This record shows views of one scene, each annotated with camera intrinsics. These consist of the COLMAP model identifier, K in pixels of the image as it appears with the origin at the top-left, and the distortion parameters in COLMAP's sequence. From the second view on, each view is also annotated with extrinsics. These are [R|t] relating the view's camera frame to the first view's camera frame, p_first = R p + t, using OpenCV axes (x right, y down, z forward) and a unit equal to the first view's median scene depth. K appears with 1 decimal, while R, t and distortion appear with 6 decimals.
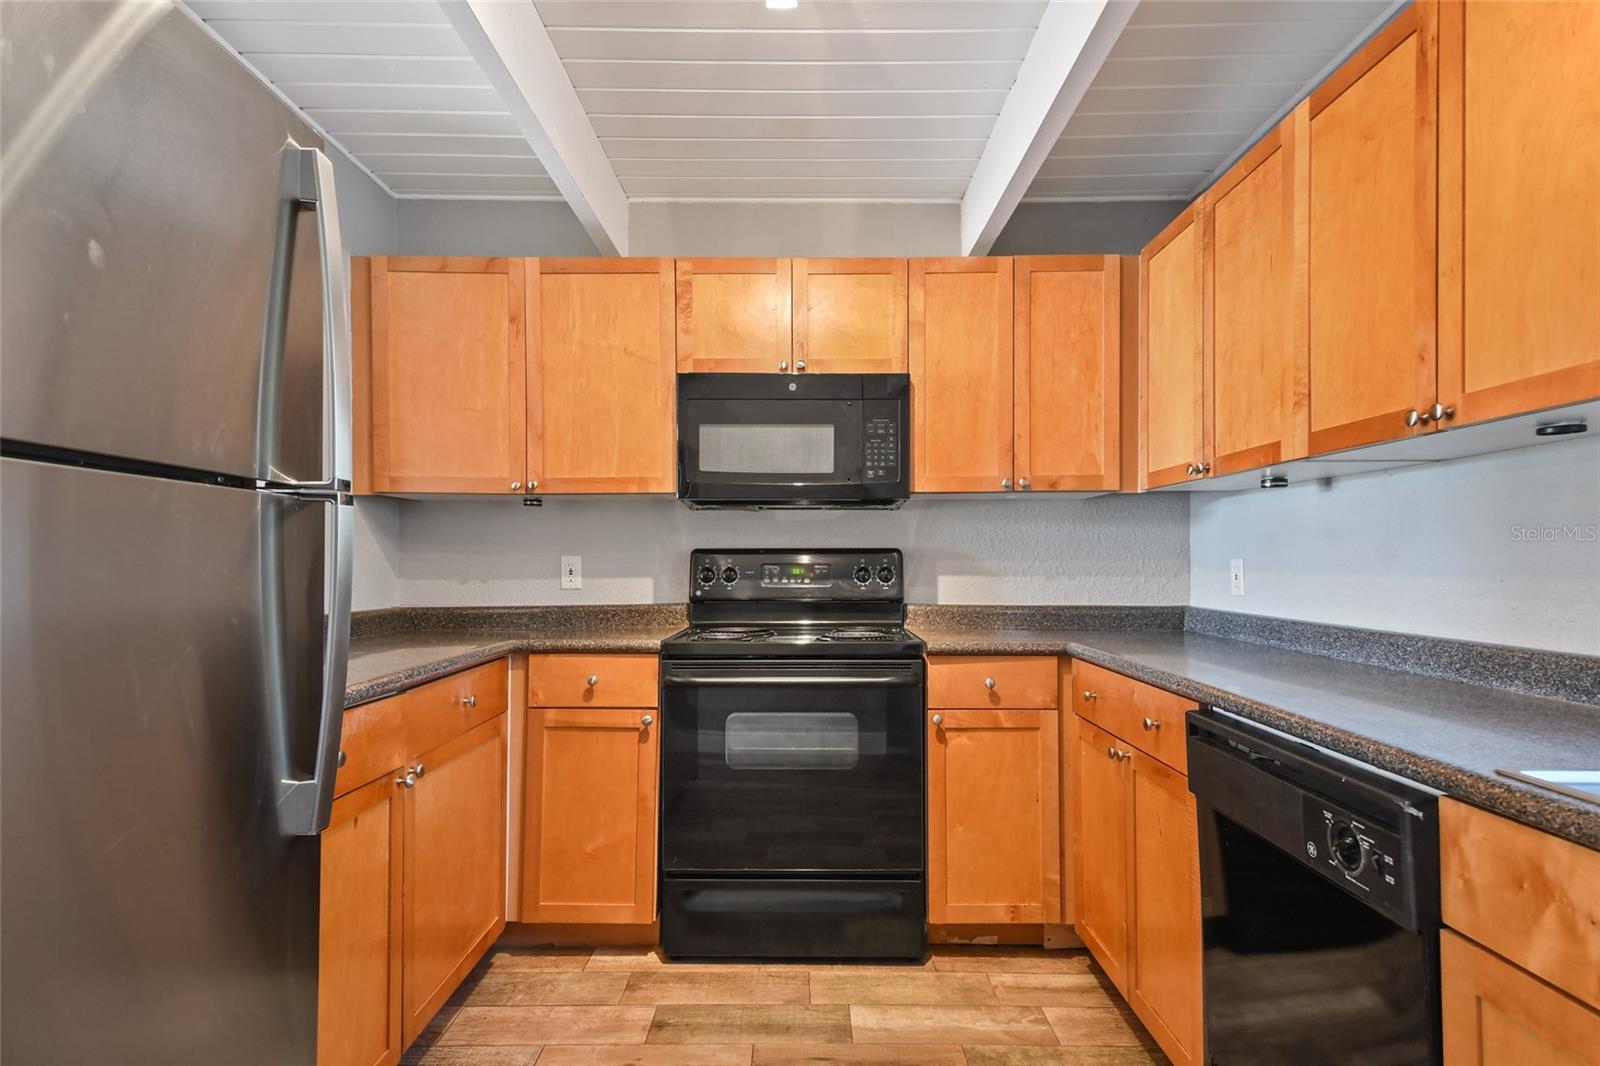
lens RADIAL K [[836.9, 0, 797.0], [0, 836.9, 557.8], [0, 0, 1]] dist [0.050225, -0.024435]
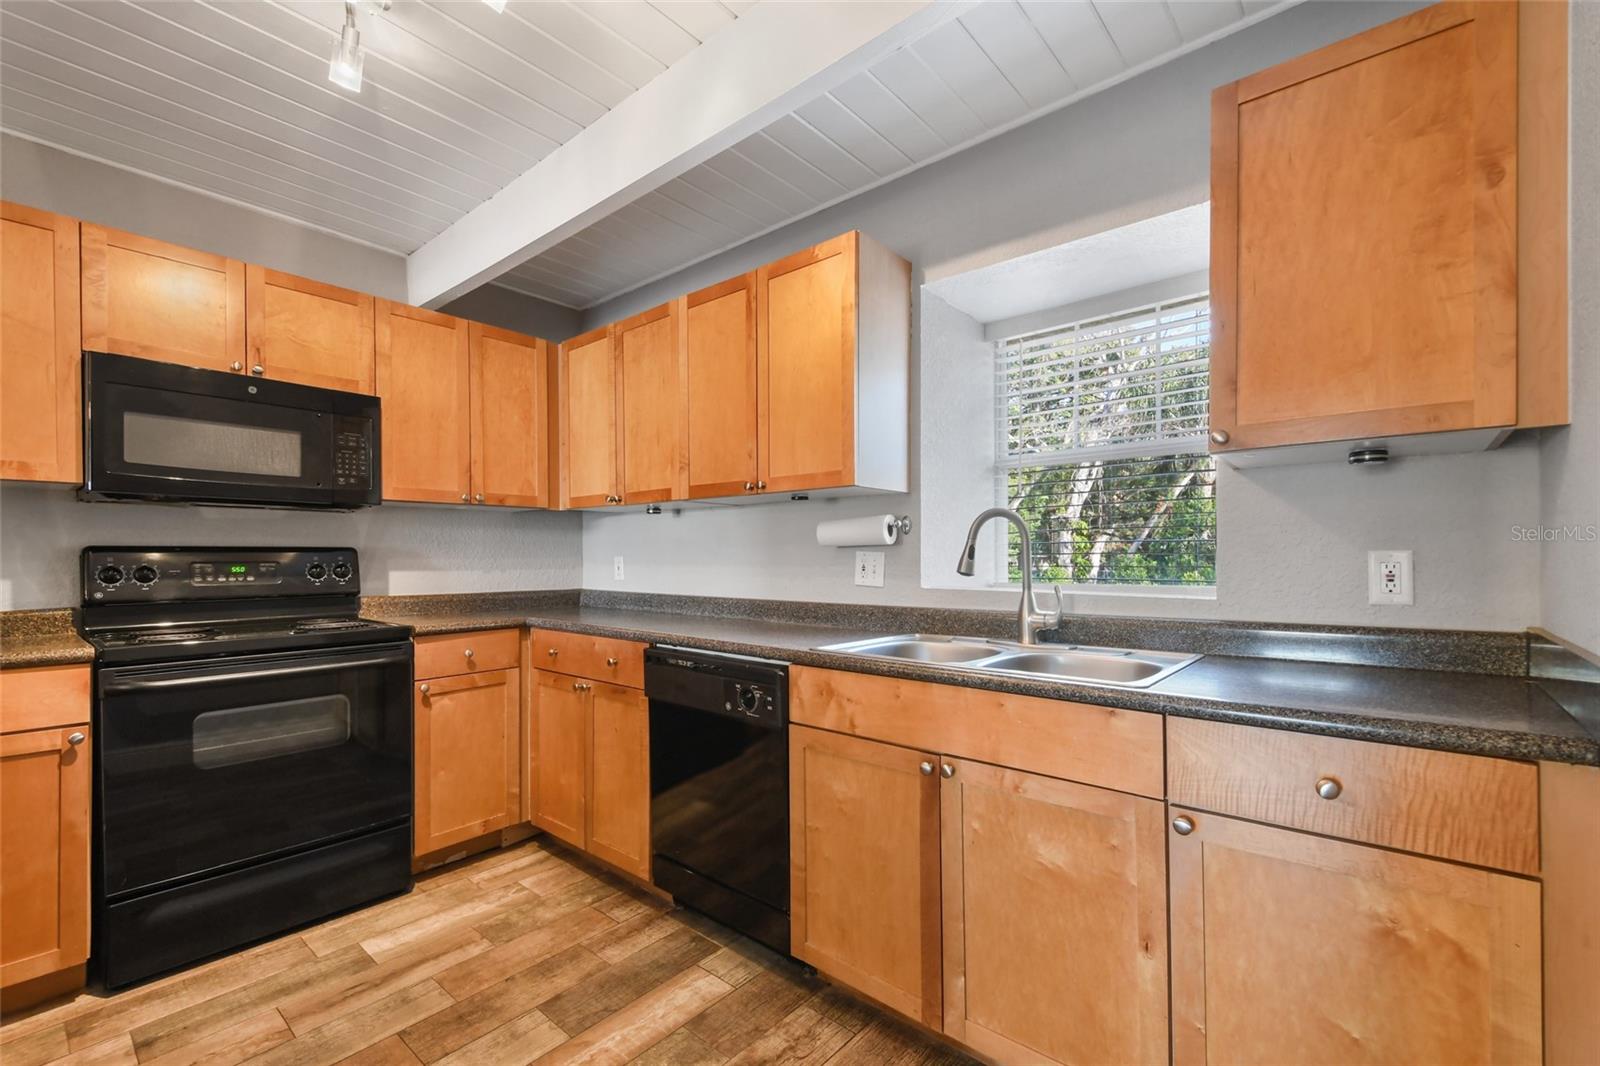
lens RADIAL K [[700.5, 0, 802.1], [0, 700.5, 551.4], [0, 0, 1]] dist [0.026952, -0.000537]
pose [[0.639177, 0.004194, 0.769048, -0.276886], [-0.001221, 0.999989, -0.004438, -0.003184], [-0.769059, 0.001898, 0.639175, -0.083327]]
